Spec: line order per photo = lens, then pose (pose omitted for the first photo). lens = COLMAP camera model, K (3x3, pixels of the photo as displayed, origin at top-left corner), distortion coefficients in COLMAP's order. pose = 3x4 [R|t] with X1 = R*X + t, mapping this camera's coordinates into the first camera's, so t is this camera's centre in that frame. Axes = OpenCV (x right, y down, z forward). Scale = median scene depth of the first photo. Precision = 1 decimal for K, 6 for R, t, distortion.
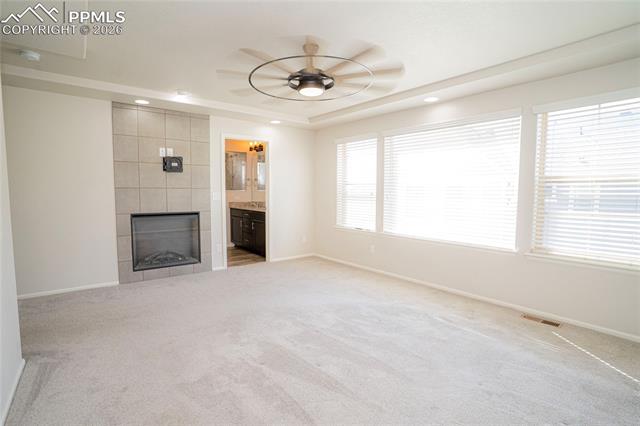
lens RADIAL K [[314.6, 0, 319.1], [0, 314.6, 215.9], [0, 0, 1]] dist [-0.077990, 0.036437]
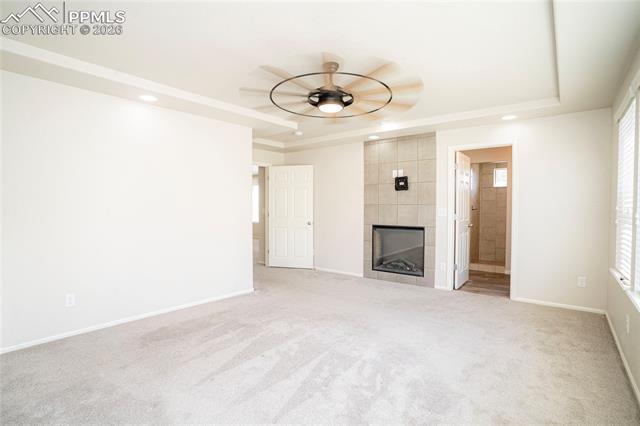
lens RADIAL K [[314.6, 0, 319.1], [0, 314.6, 215.9], [0, 0, 1]] dist [-0.077990, 0.036437]
pose [[0.211611, 0.019621, -0.977157, 0.596884], [-0.076343, 0.997076, 0.003488, -0.029811], [0.974368, 0.073861, 0.212491, 0.475547]]
